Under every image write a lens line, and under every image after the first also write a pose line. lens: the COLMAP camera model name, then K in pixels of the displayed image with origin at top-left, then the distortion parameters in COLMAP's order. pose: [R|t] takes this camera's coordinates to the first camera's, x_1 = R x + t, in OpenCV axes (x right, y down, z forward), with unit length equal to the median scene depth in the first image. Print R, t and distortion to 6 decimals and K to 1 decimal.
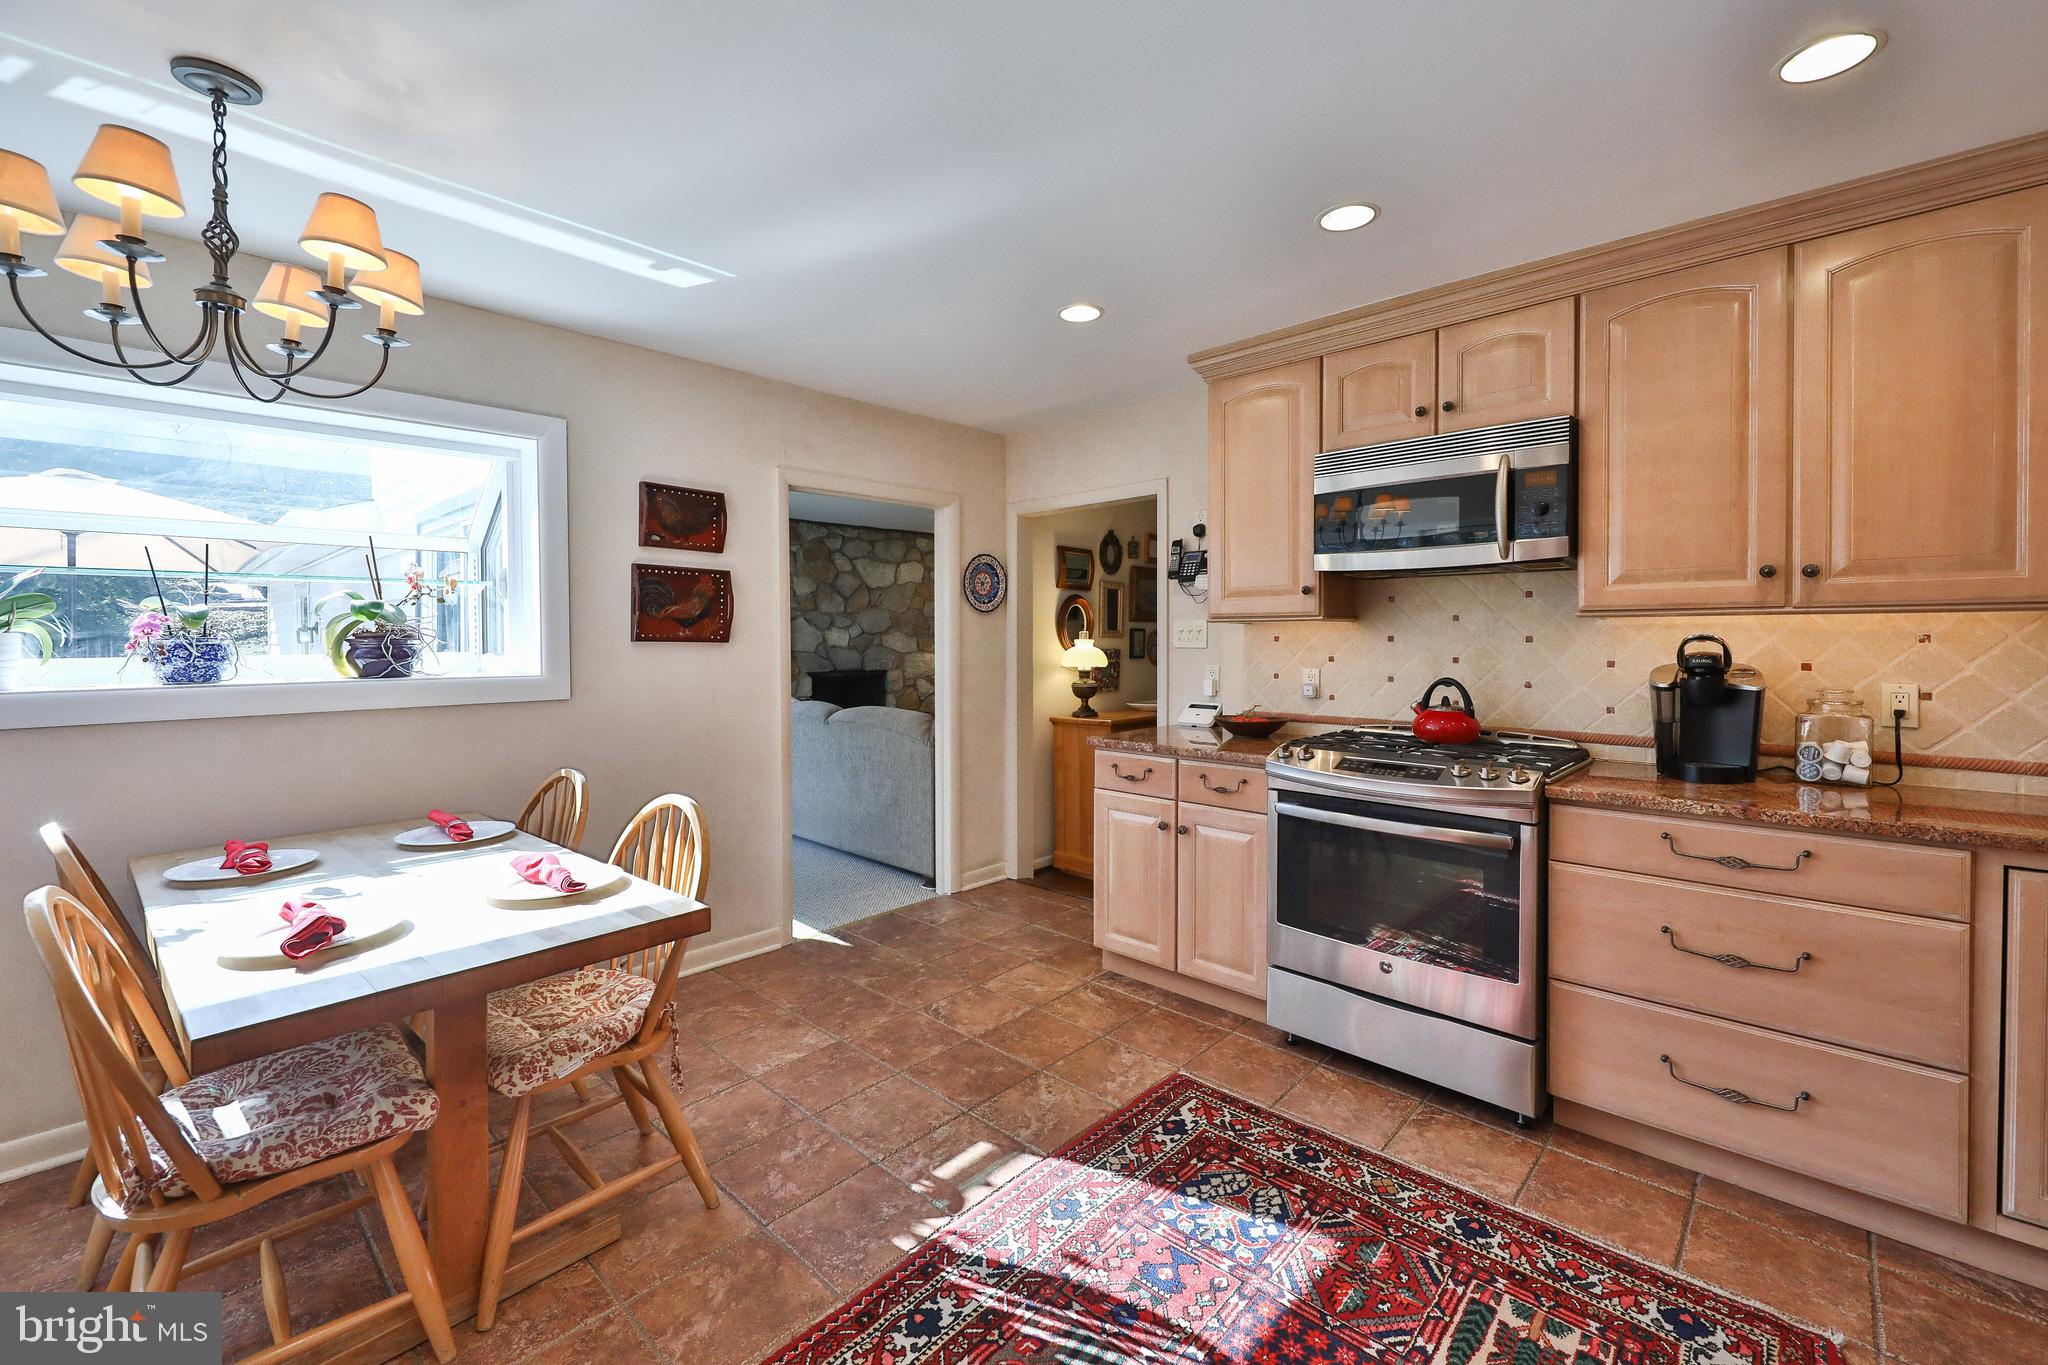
lens RADIAL K [[846.5, 0, 1036.7], [0, 846.5, 646.8], [0, 0, 1]] dist [0.007342, -0.002528]
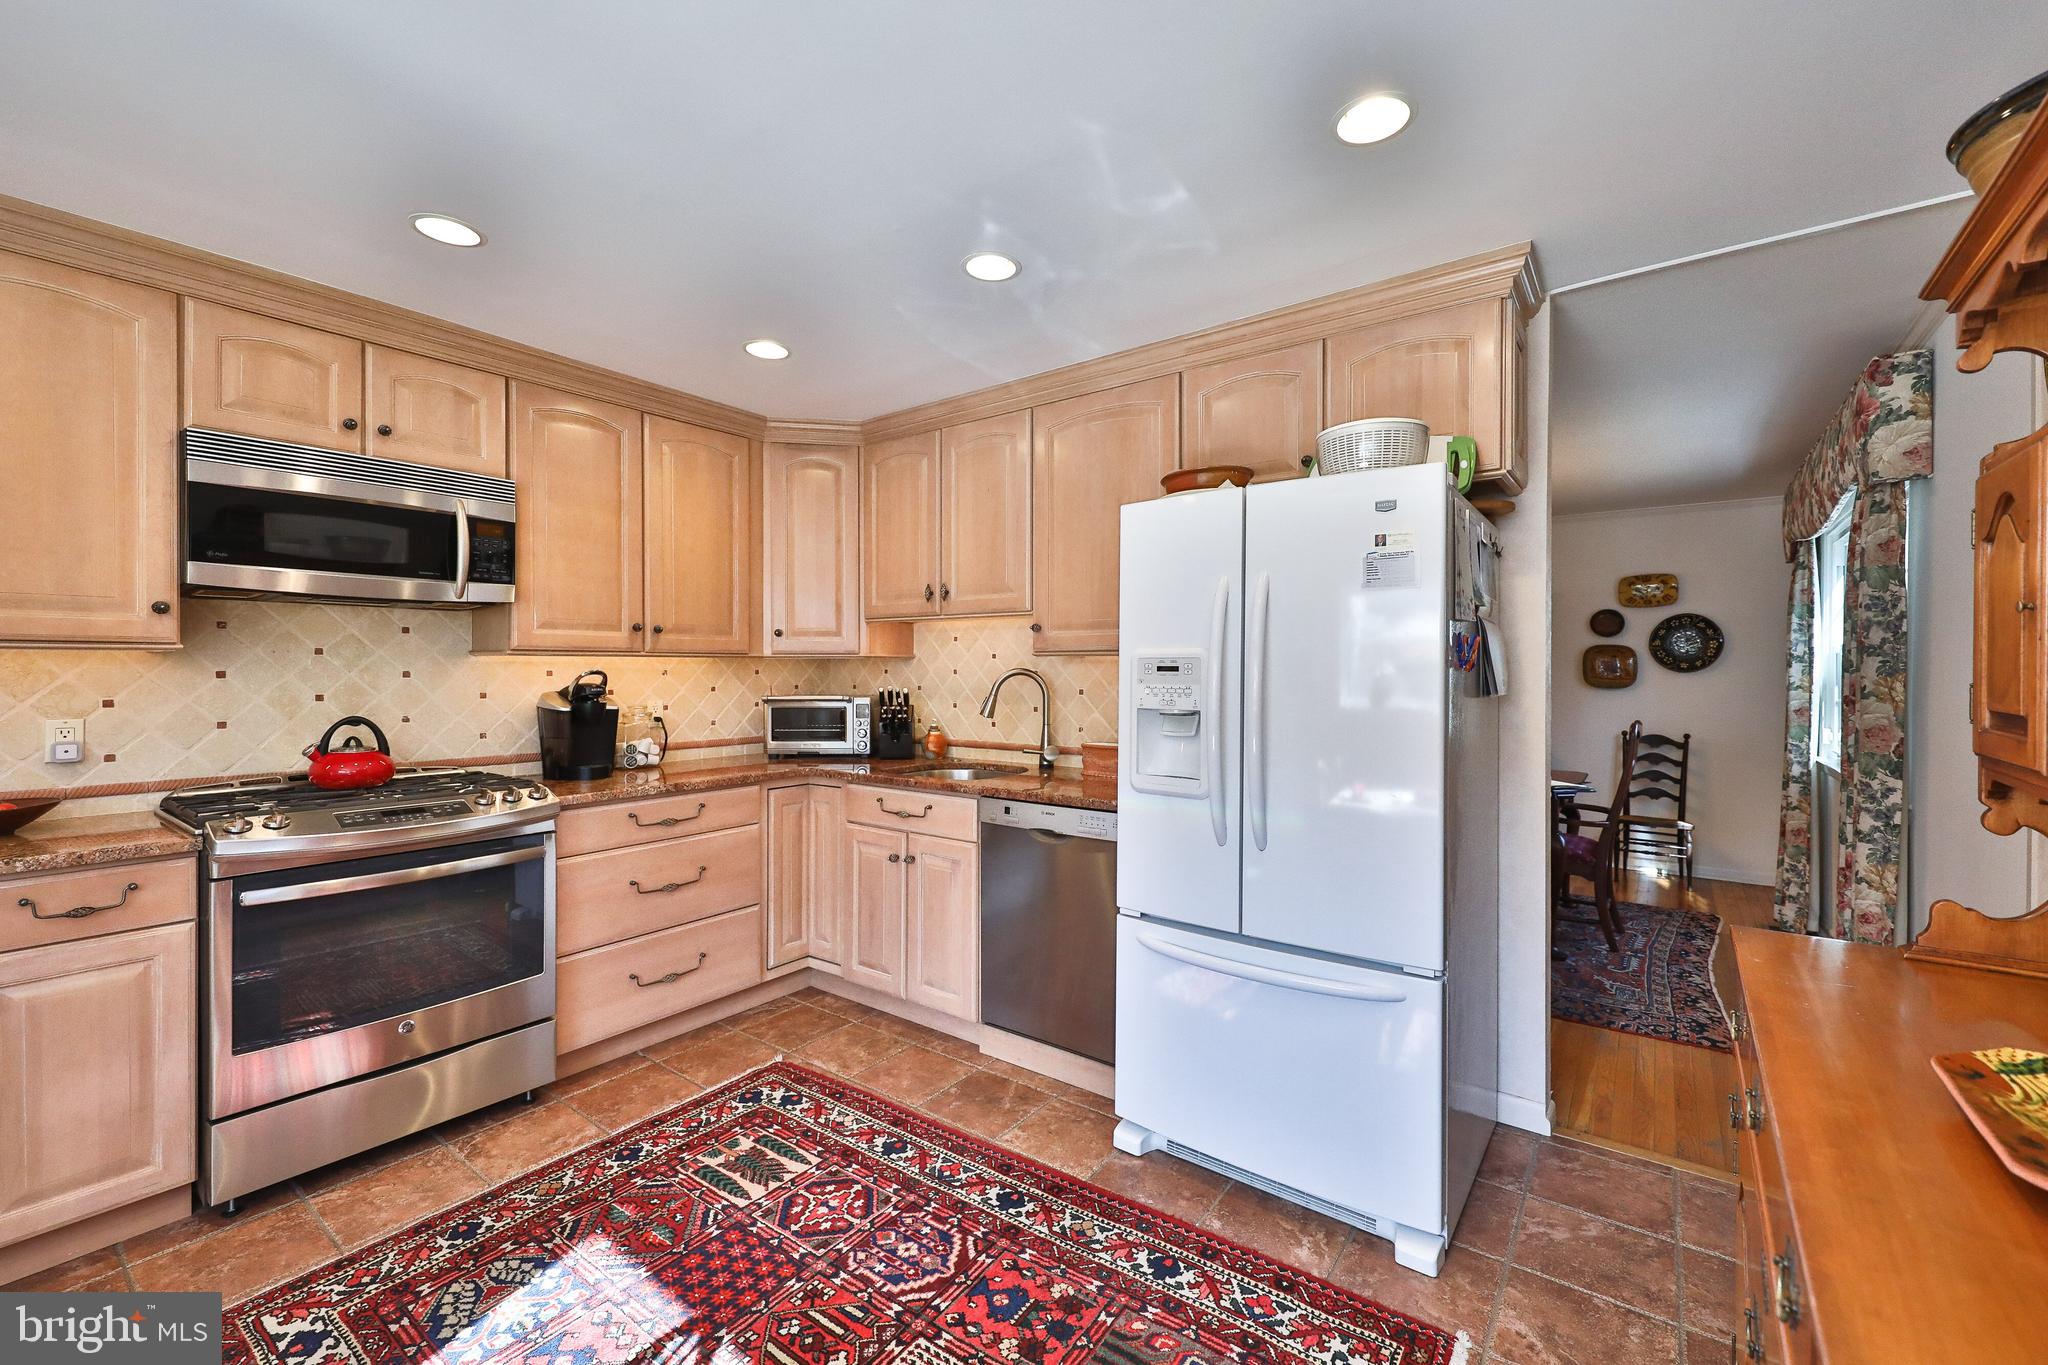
lens RADIAL K [[831.5, 0, 1032.9], [0, 831.5, 672.4], [0, 0, 1]] dist [0.008615, -0.000549]
pose [[-0.099308, -0.003374, 0.995051, -0.727823], [0.010477, 0.999935, 0.004436, -0.011438], [-0.995002, 0.010866, -0.099266, 0.518305]]
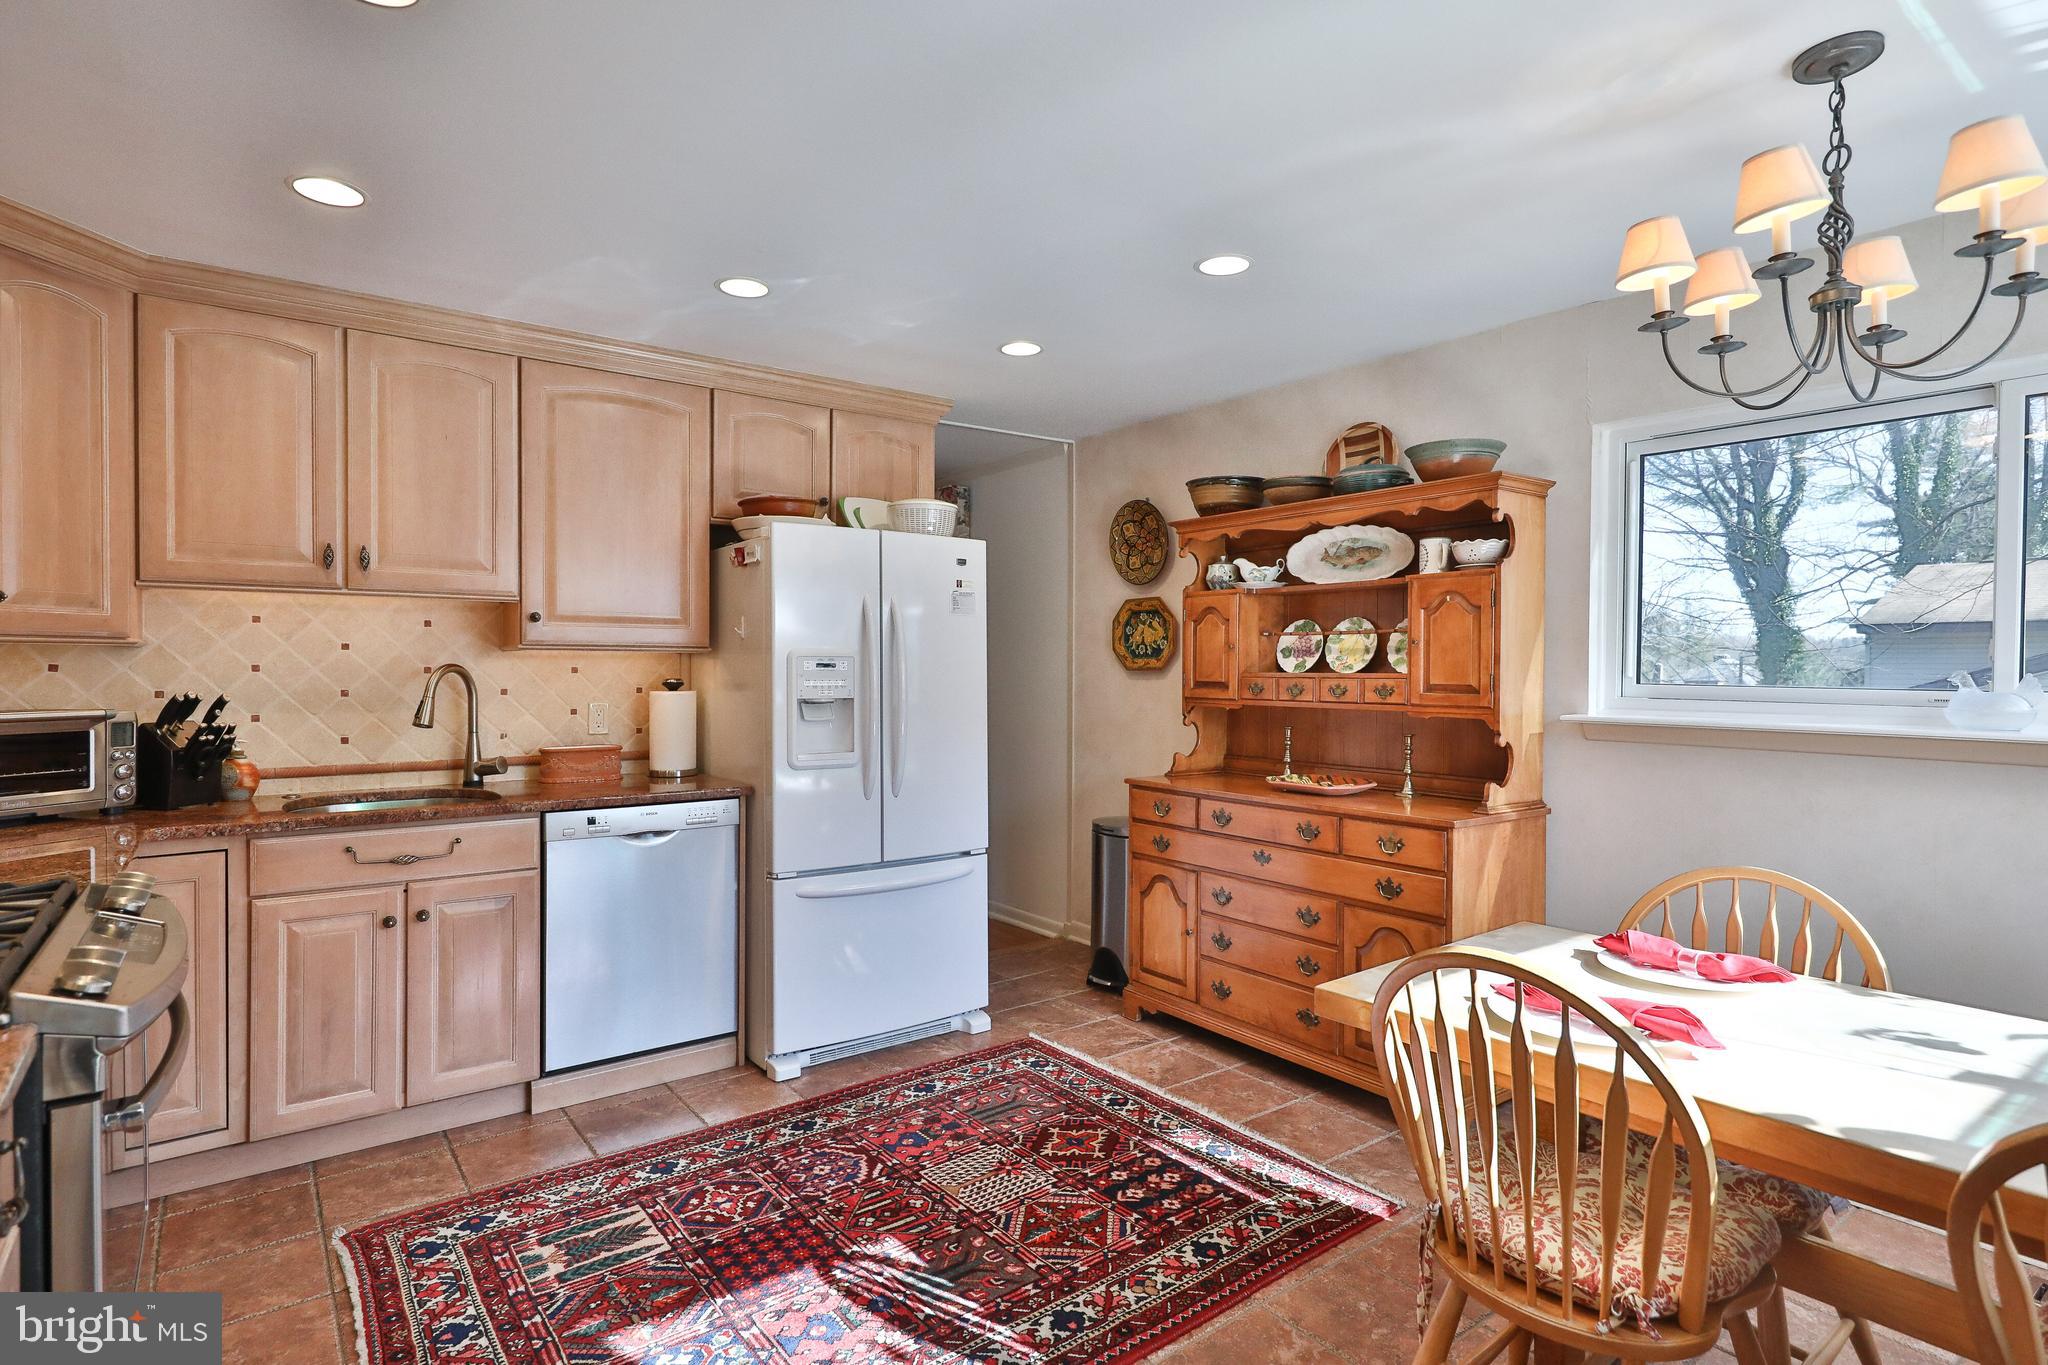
lens RADIAL K [[1070.5, 0, 1025.5], [0, 1070.5, 680.7], [0, 0, 1]] dist [-0.000611, -0.000494]
pose [[-0.983620, -0.001966, 0.180242, -0.268452], [0.001671, 0.999798, 0.020022, -0.018657], [-0.180245, 0.019995, -0.983419, 1.931128]]
